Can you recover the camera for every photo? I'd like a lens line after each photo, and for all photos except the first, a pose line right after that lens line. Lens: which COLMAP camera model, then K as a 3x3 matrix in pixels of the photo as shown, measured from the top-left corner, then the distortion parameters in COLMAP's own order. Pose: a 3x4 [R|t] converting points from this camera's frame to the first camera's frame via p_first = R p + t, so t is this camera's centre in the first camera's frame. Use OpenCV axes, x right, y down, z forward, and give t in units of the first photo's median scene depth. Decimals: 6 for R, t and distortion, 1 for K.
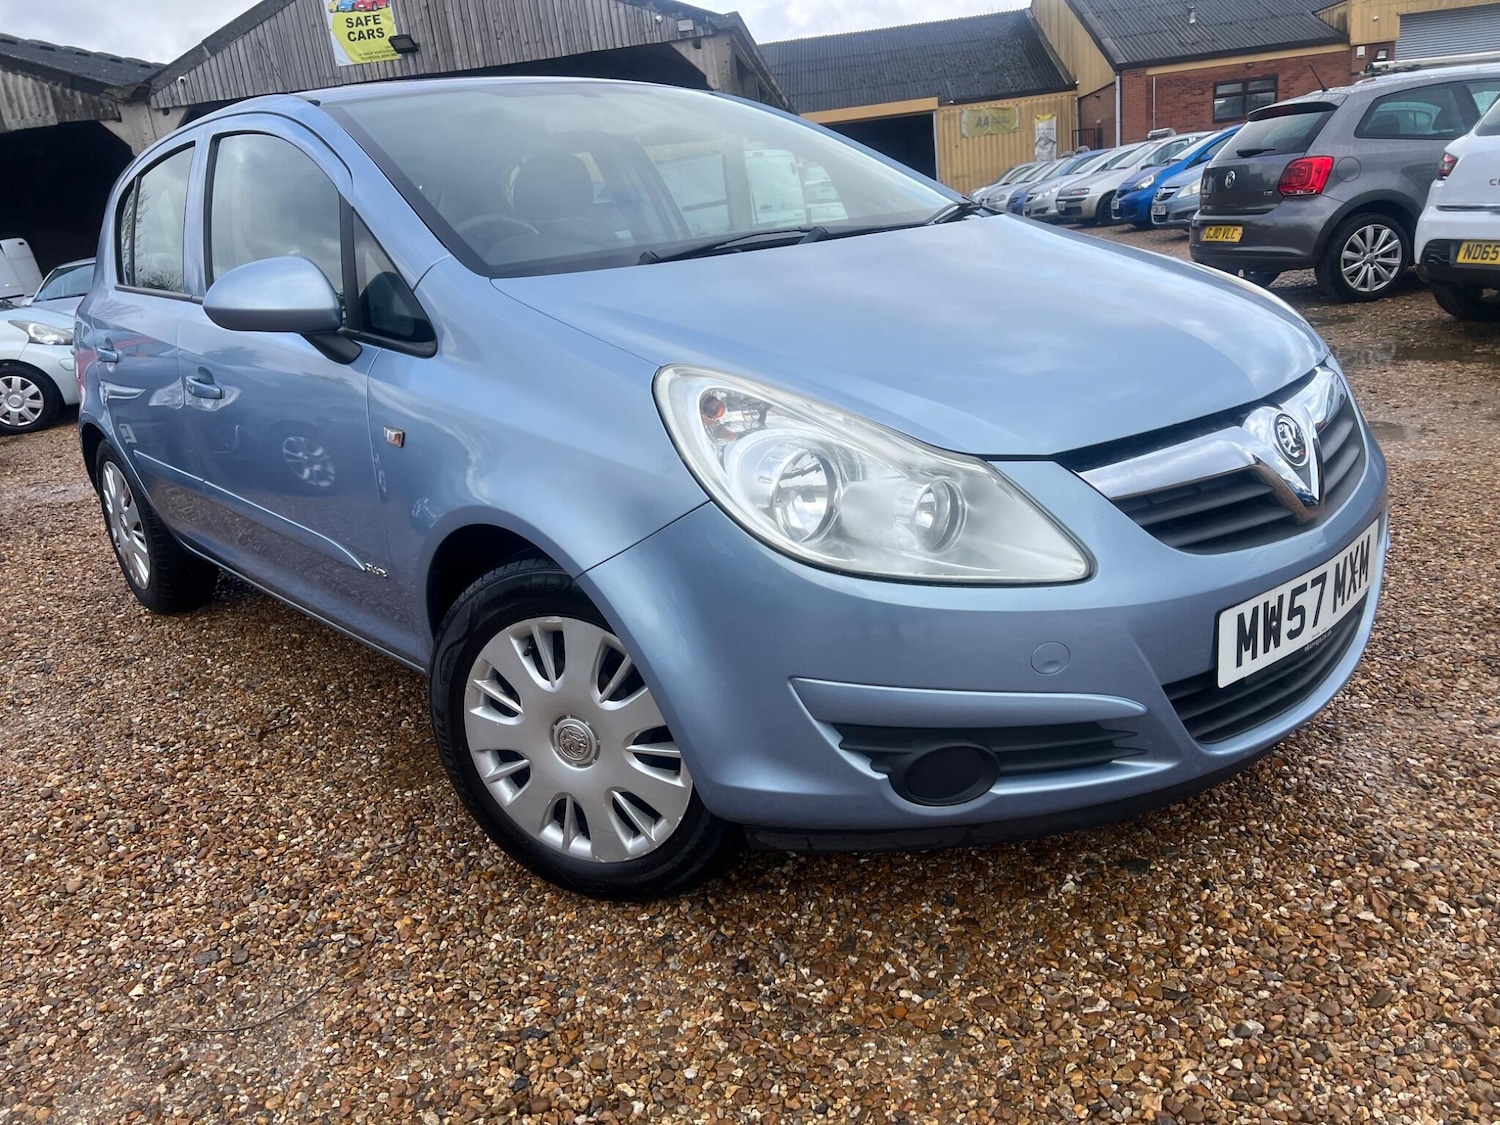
lens RADIAL K [[1114.9, 0, 746.9], [0, 1114.9, 554.3], [0, 0, 1]] dist [0.057334, -0.059500]
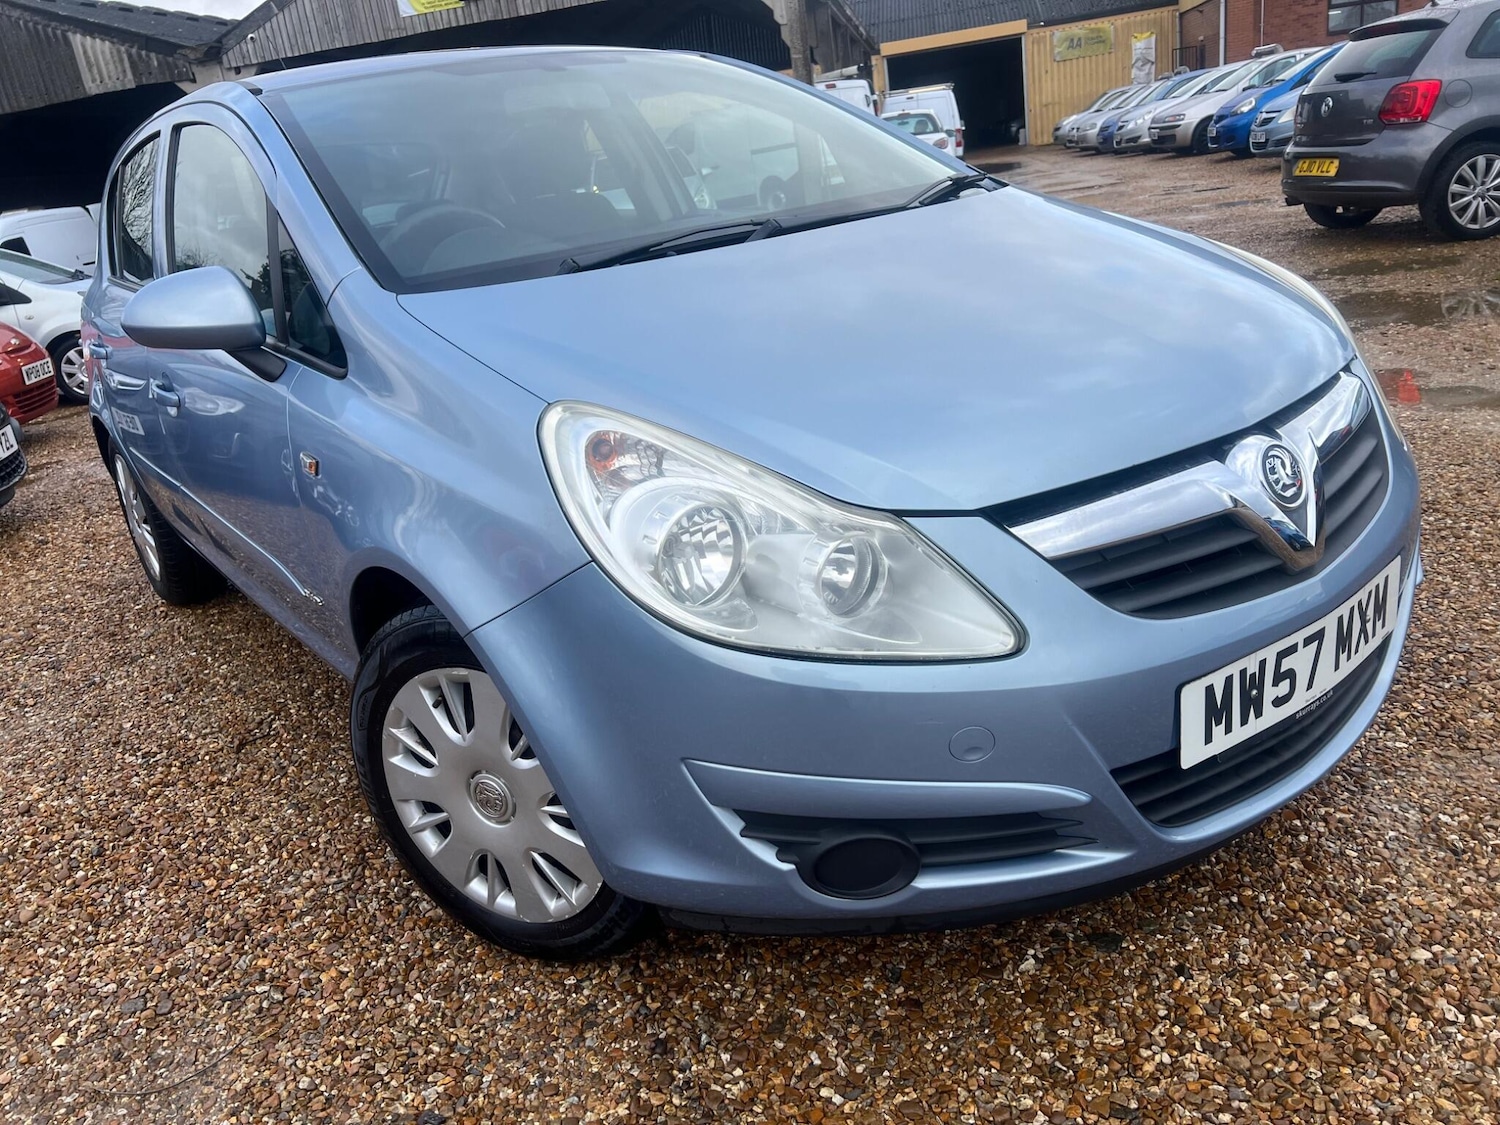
lens RADIAL K [[1114.9, 0, 737.5], [0, 1114.9, 568.2], [0, 0, 1]] dist [0.057334, -0.059500]
pose [[0.996397, -0.001475, -0.084794, 0.129533], [0.006683, 0.998106, 0.061161, -0.078851], [0.084543, -0.061507, 0.994520, 0.099253]]
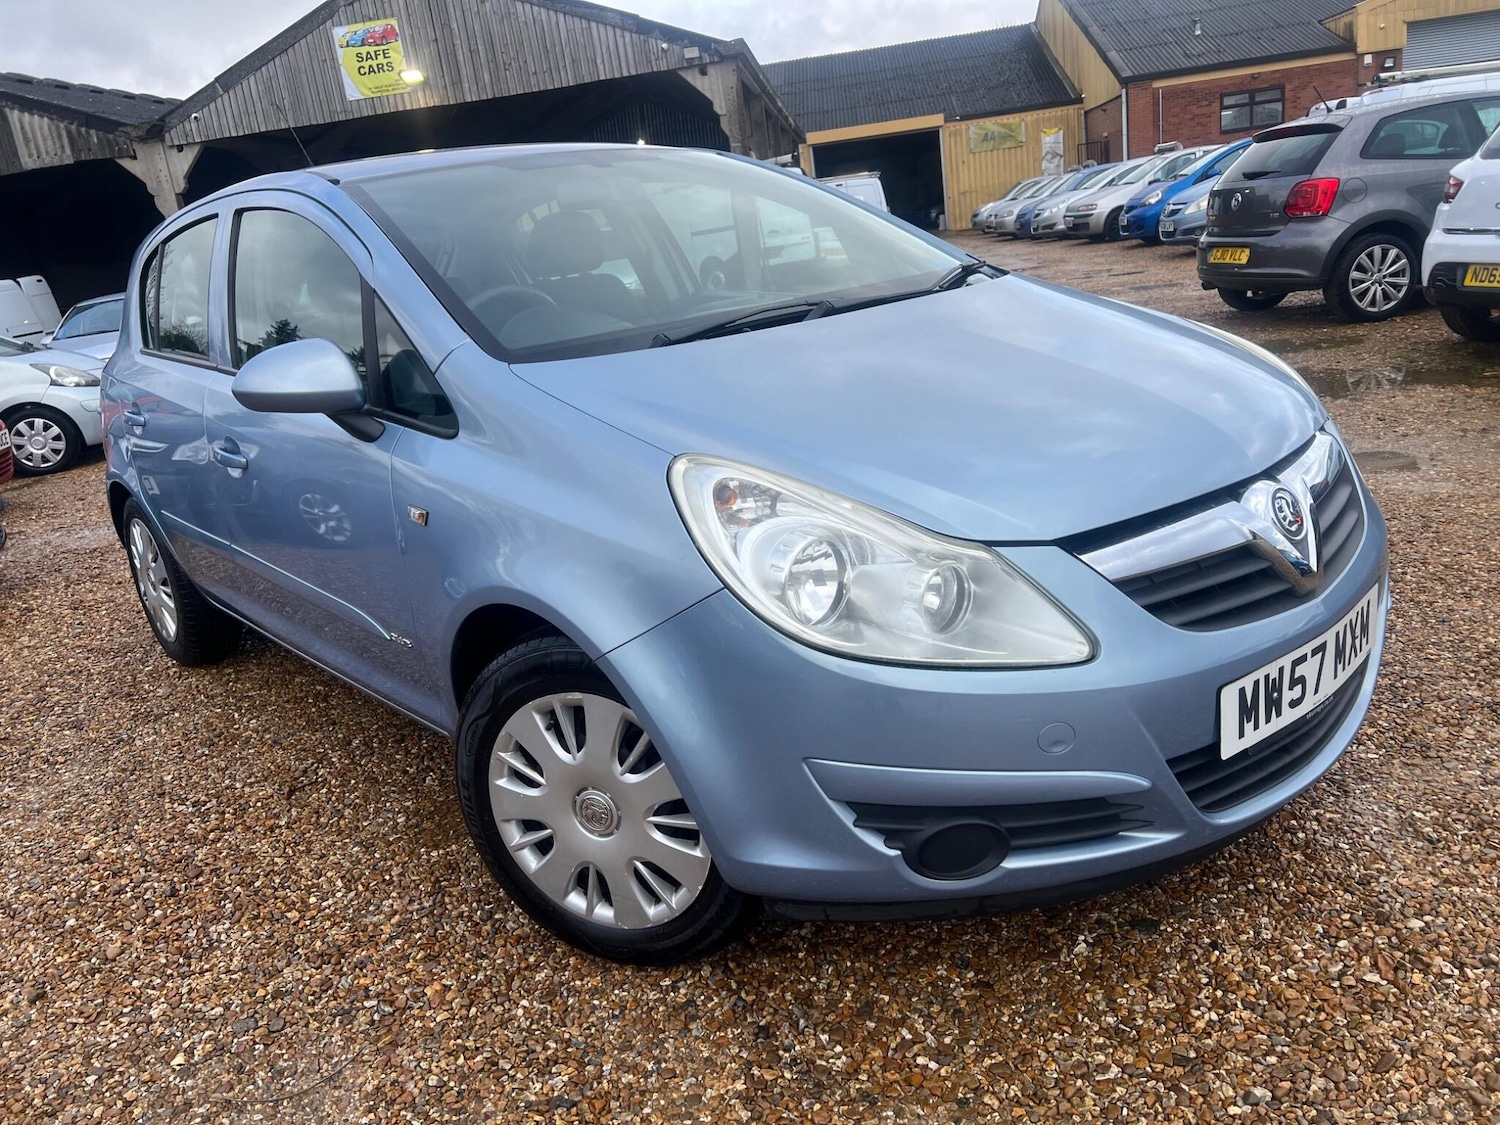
lens RADIAL K [[1114.9, 0, 746.7], [0, 1114.9, 562.8], [0, 0, 1]] dist [0.057334, -0.059500]
pose [[0.999785, -0.016559, -0.012519, 0.000846], [0.016477, 0.999843, -0.006570, -0.053069], [0.012626, 0.006362, 0.999900, -0.030313]]
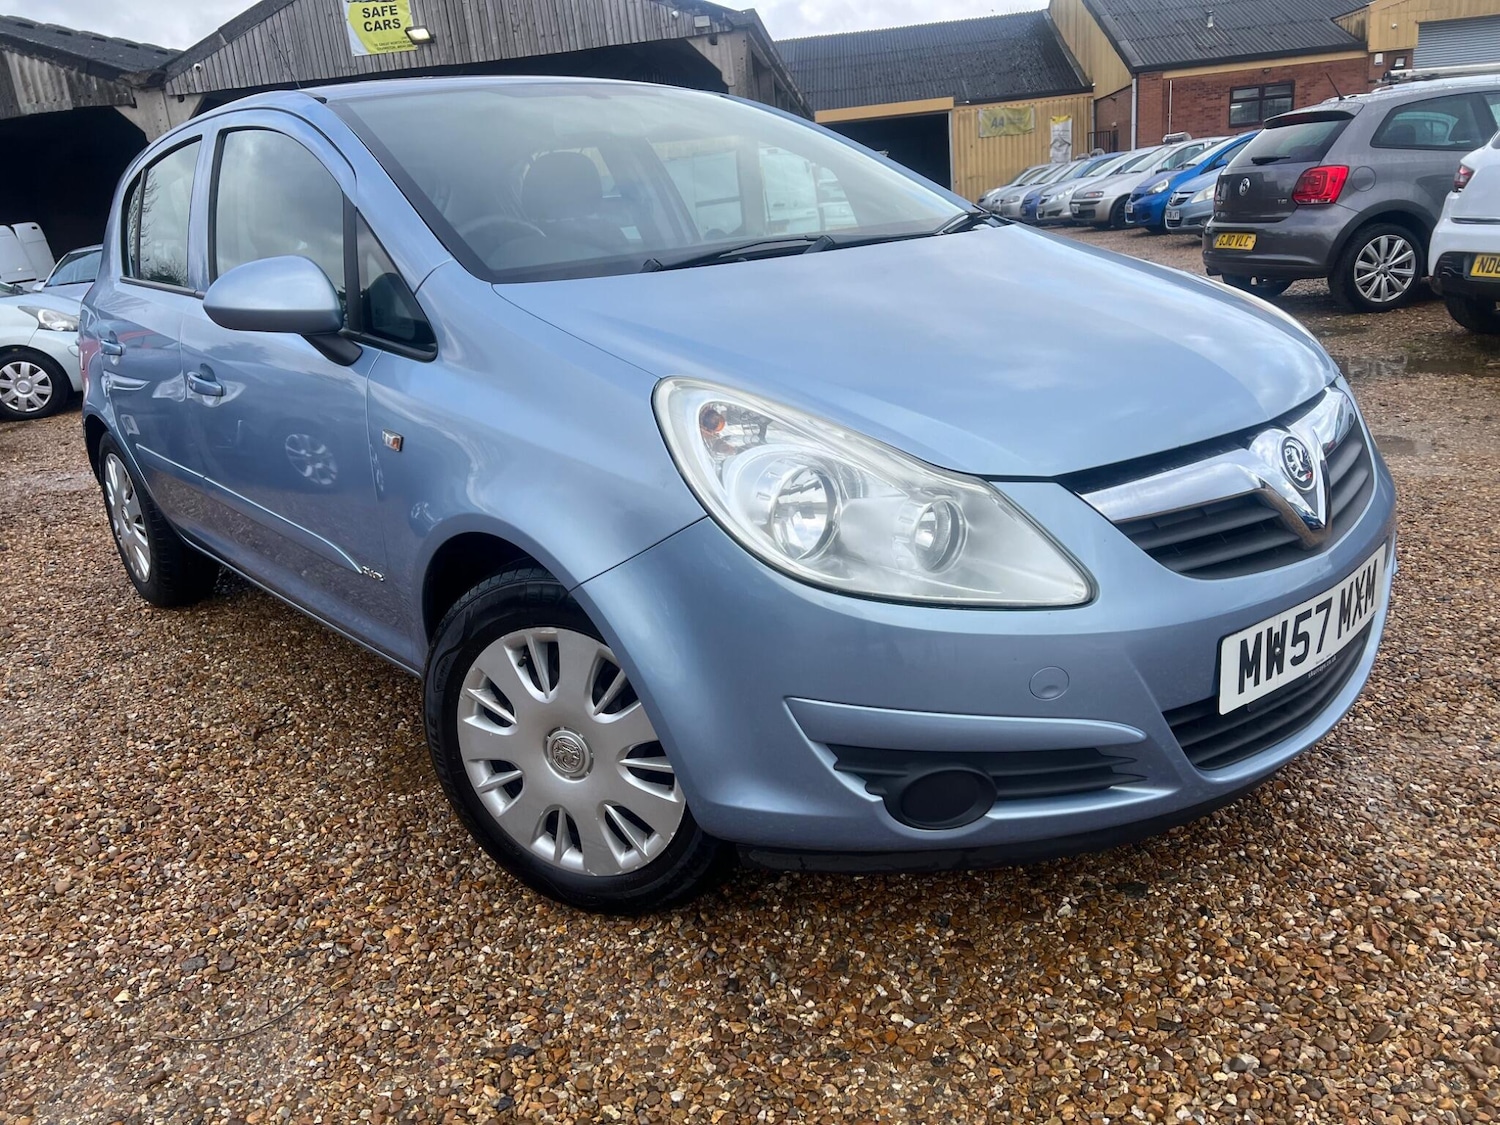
lens RADIAL K [[1114.9, 0, 751.9], [0, 1114.9, 550.5], [0, 0, 1]] dist [0.057334, -0.059500]
pose [[0.999827, 0.018464, -0.002384, 0.007458], [-0.018463, 0.999829, 0.000399, -0.015350], [0.002391, -0.000354, 0.999997, 0.010785]]
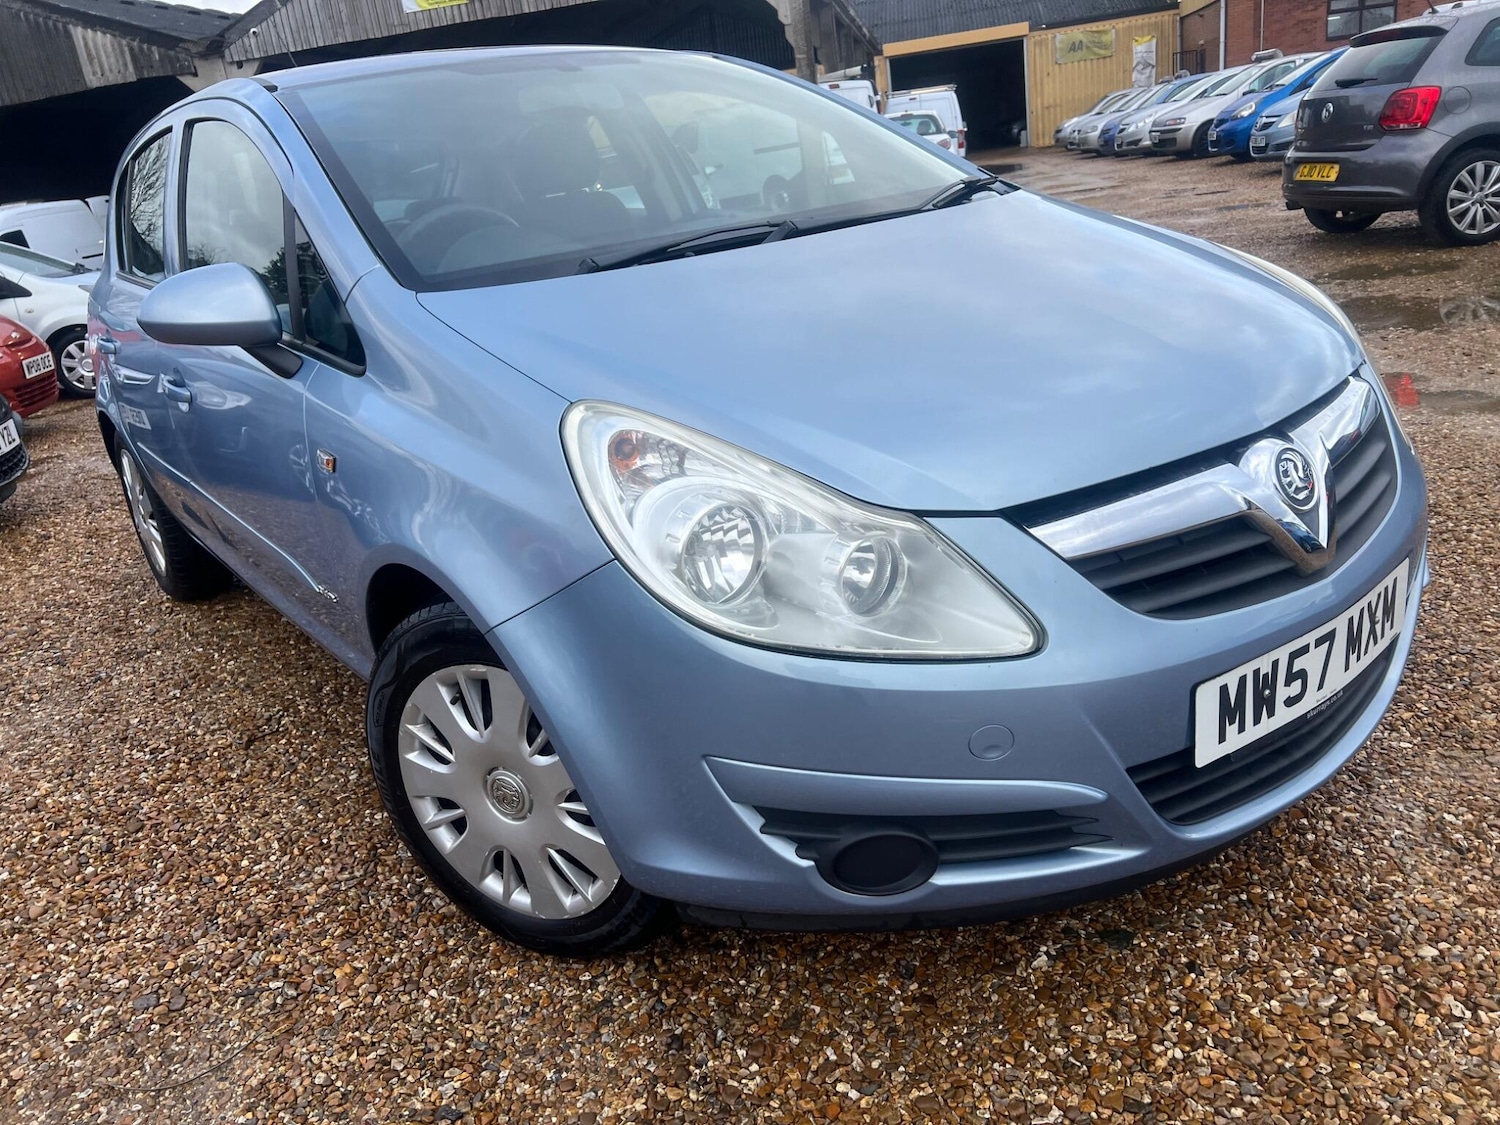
lens RADIAL K [[1114.9, 0, 750.6], [0, 1114.9, 563.8], [0, 0, 1]] dist [0.057334, -0.059500]
pose [[0.997333, 0.003598, -0.072896, 0.115803], [0.000685, 0.998278, 0.058655, -0.079606], [0.072982, -0.058548, 0.995613, 0.091584]]
